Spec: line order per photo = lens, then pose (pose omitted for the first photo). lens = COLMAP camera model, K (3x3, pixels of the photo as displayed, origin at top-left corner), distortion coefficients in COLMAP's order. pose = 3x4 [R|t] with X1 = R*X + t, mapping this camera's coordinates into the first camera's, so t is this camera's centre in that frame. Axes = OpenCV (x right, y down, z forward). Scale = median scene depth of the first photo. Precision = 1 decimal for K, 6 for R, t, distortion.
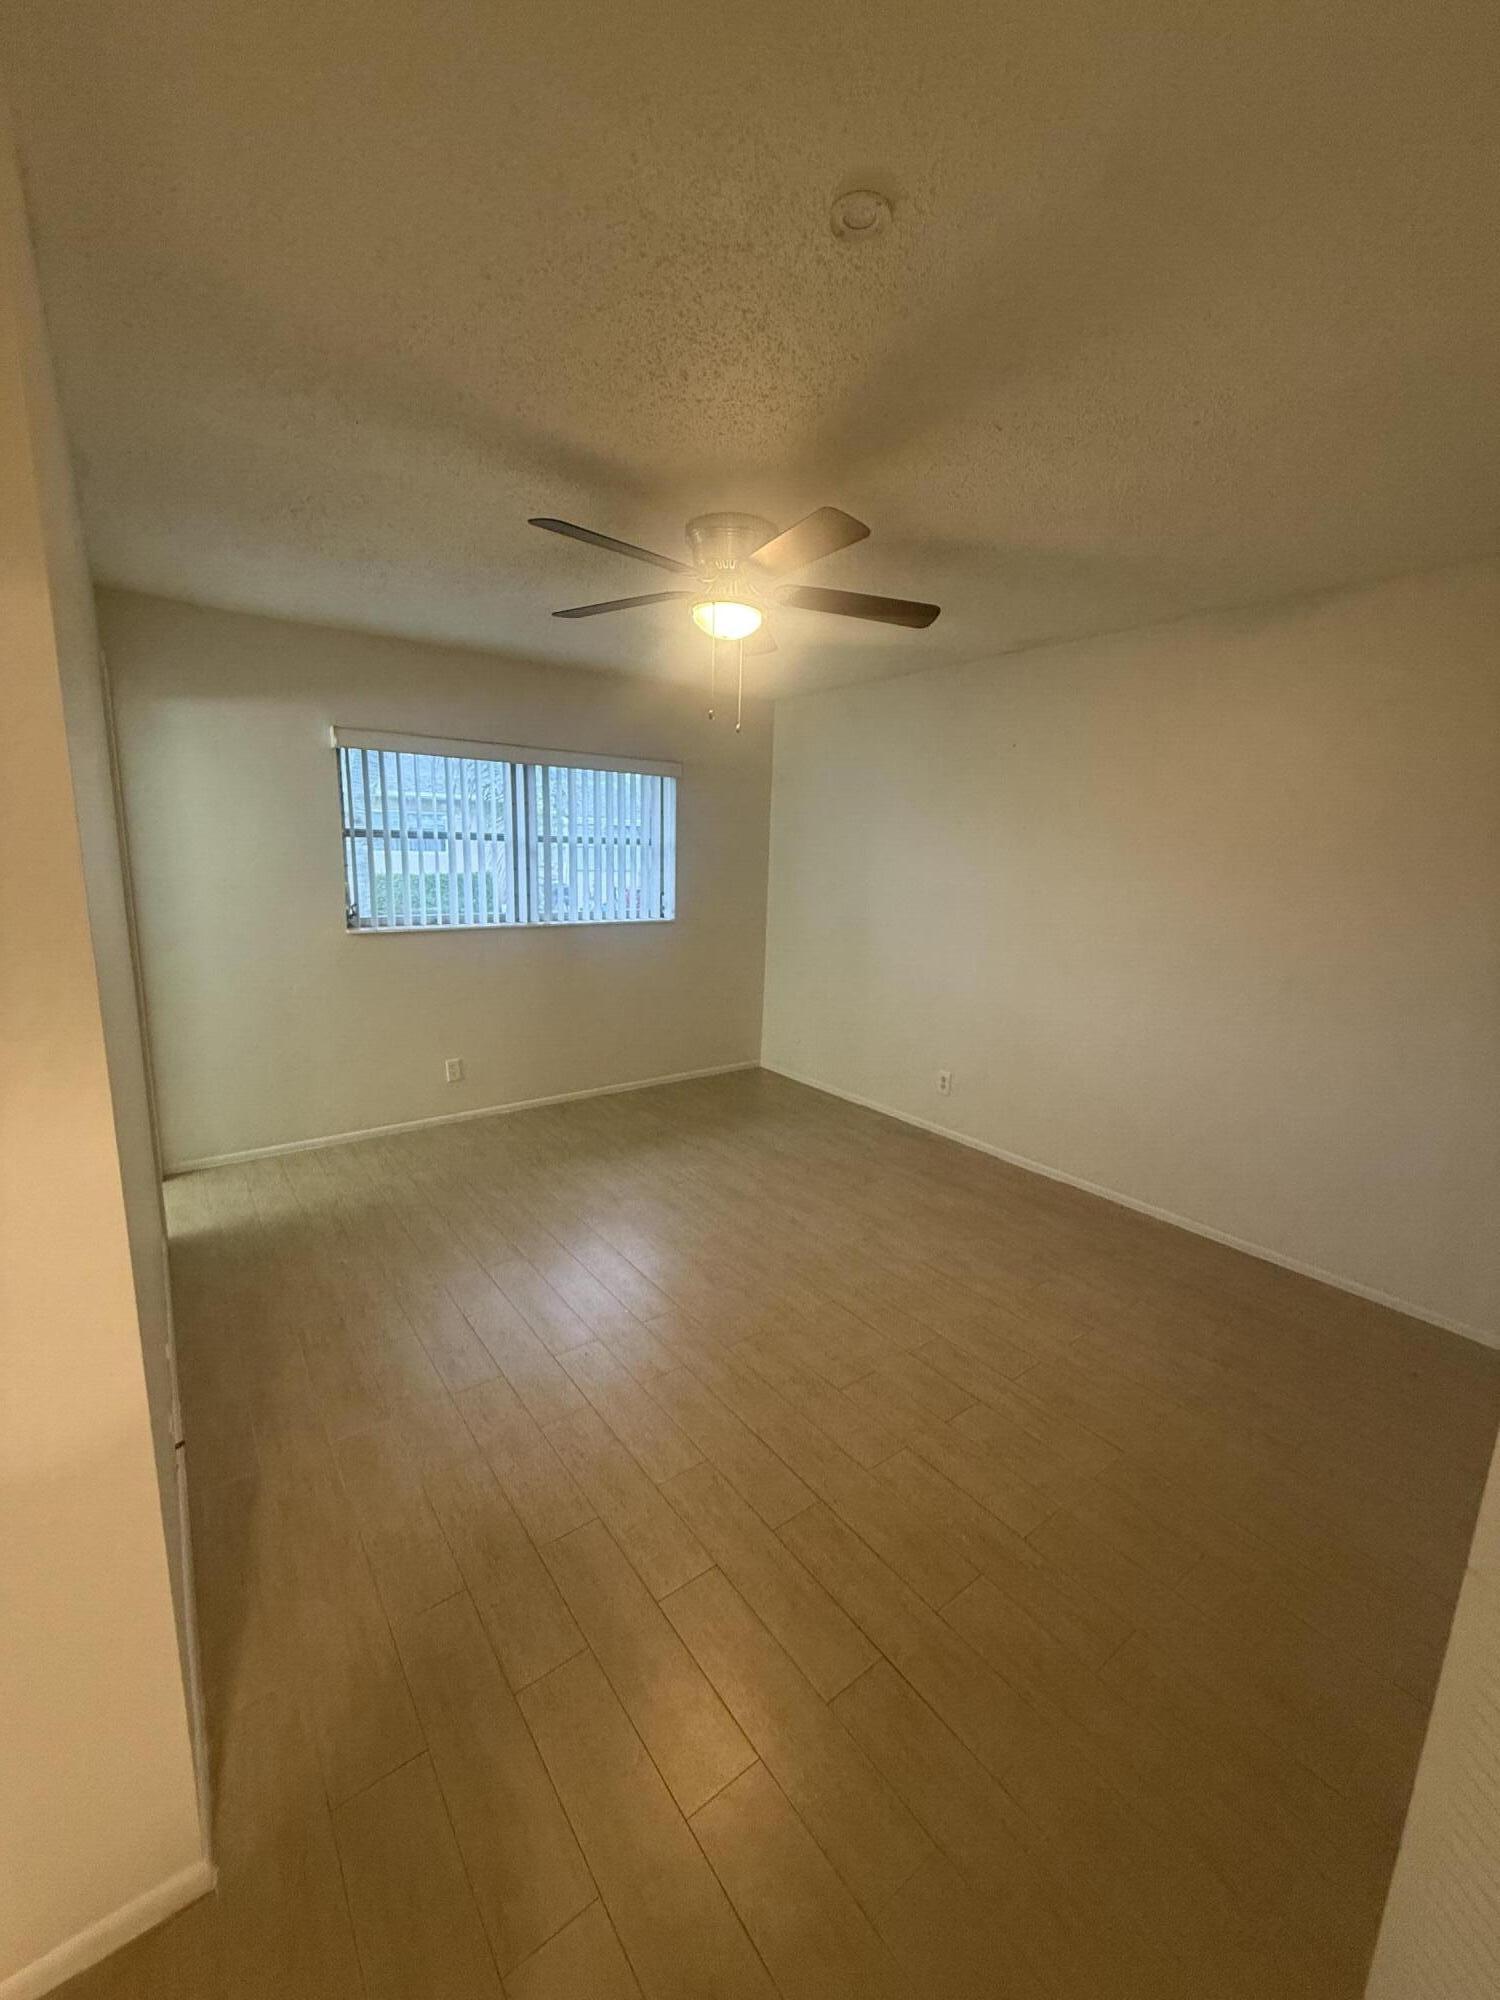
lens RADIAL K [[803.3, 0, 749.6], [0, 803.3, 998.0], [0, 0, 1]] dist [-0.000012, -0.000461]
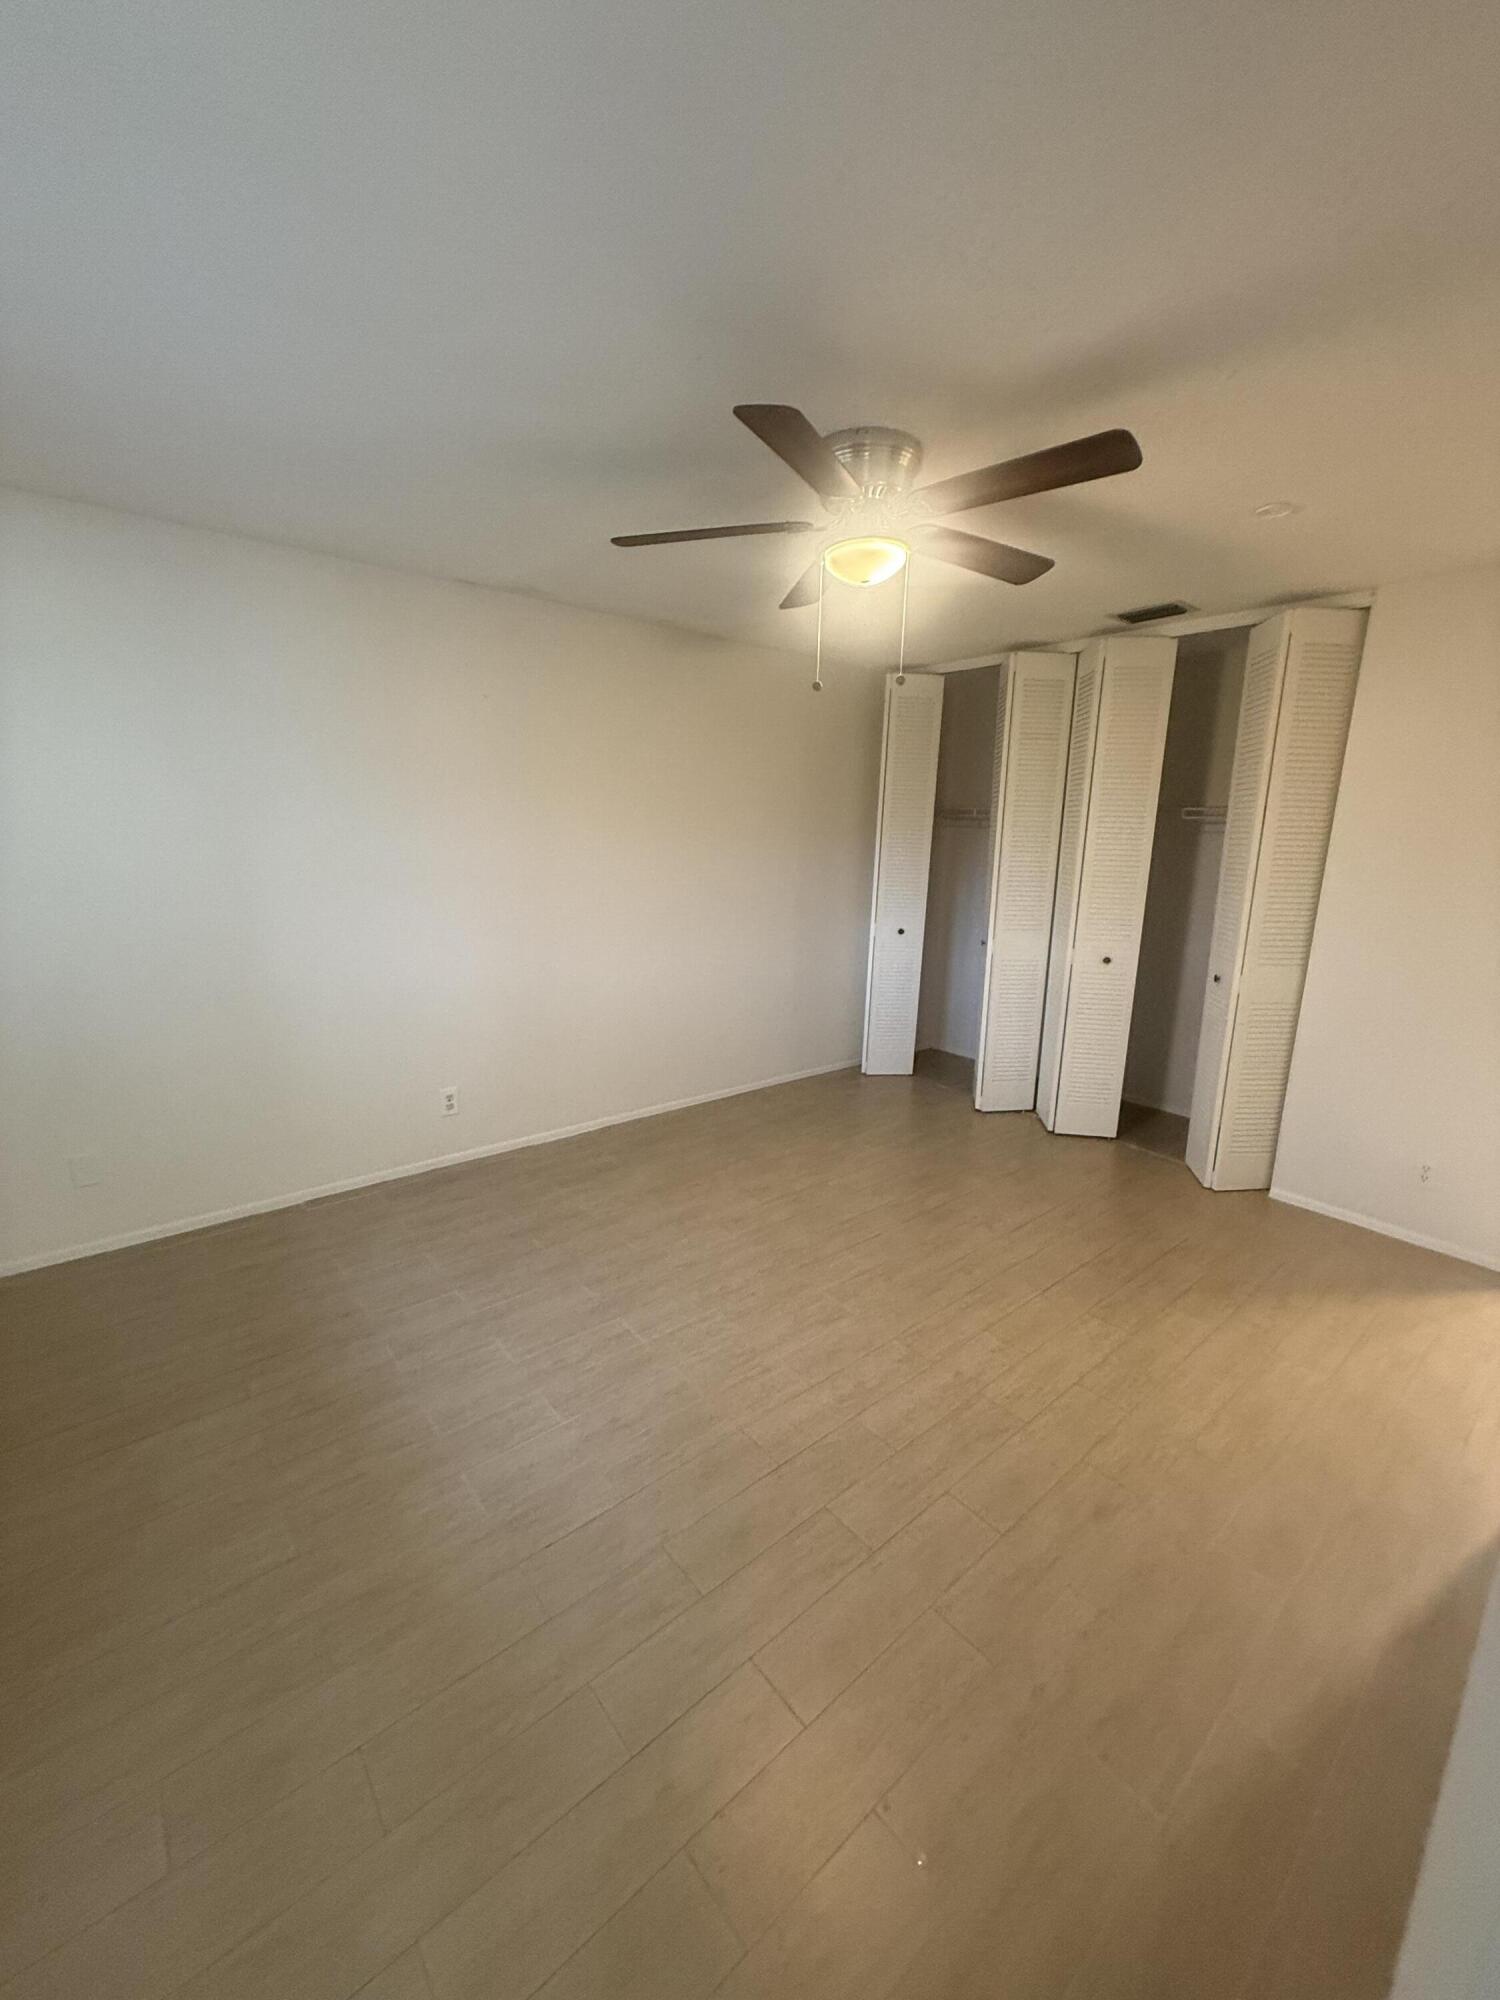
lens RADIAL K [[803.3, 0, 748.7], [0, 803.3, 1001.4], [0, 0, 1]] dist [-0.000012, -0.000461]
pose [[-0.032283, -0.252278, 0.967116, -0.570455], [0.166703, 0.952708, 0.254084, -0.159585], [-0.985479, 0.169423, 0.011299, 0.715921]]
